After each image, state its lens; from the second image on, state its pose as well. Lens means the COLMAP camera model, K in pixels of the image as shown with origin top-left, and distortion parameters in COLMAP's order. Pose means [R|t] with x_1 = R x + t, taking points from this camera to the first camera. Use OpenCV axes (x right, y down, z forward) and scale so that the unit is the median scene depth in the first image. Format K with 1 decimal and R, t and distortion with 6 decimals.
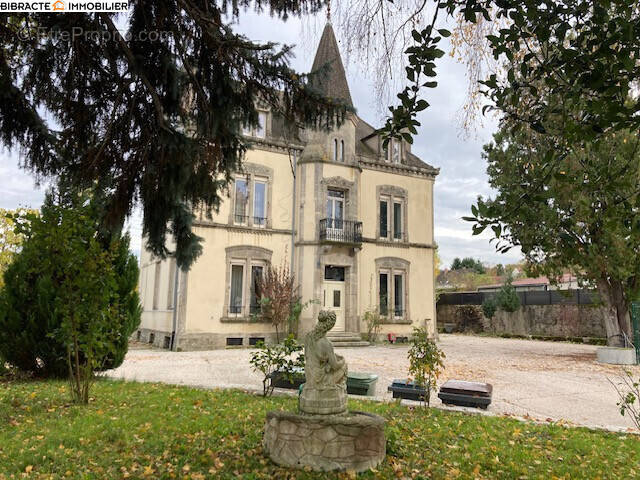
lens RADIAL K [[464.7, 0, 320.0], [0, 464.7, 240.0], [0, 0, 1]] dist [-0.002195, -0.004375]
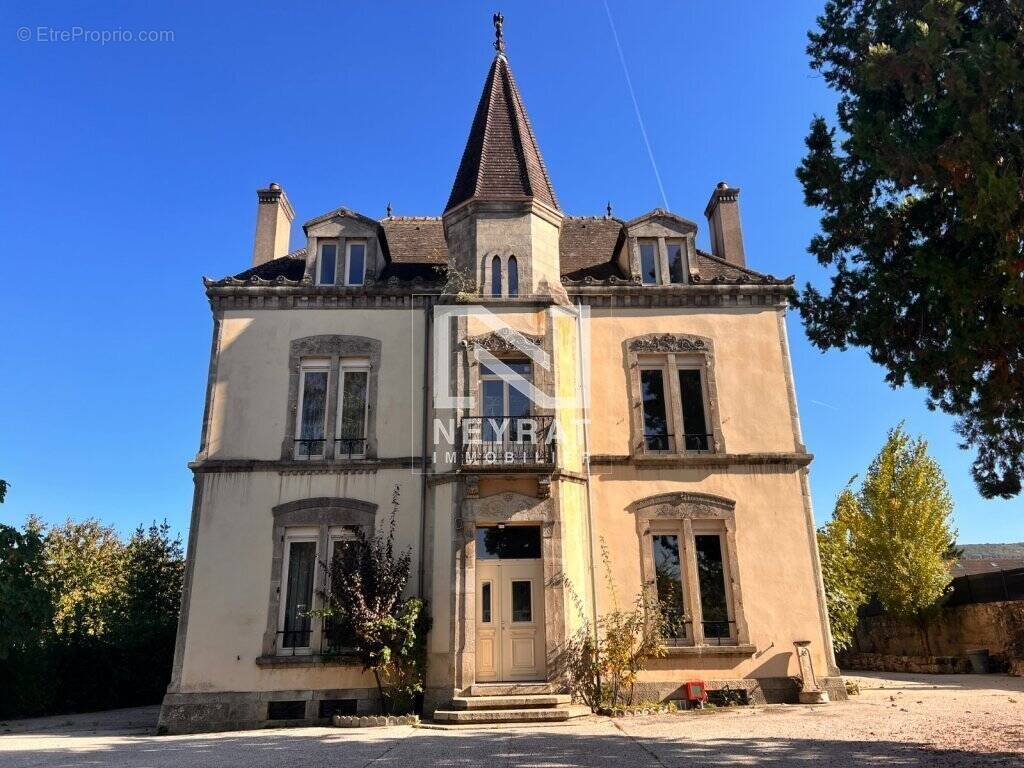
lens RADIAL K [[743.5, 0, 512.0], [0, 743.5, 384.0], [0, 0, 1]] dist [-0.002195, -0.004375]
pose [[0.912535, -0.167604, -0.373081, 0.324634], [0.098414, 0.975359, -0.197458, 0.065896], [0.396983, 0.143471, 0.906543, 0.349185]]
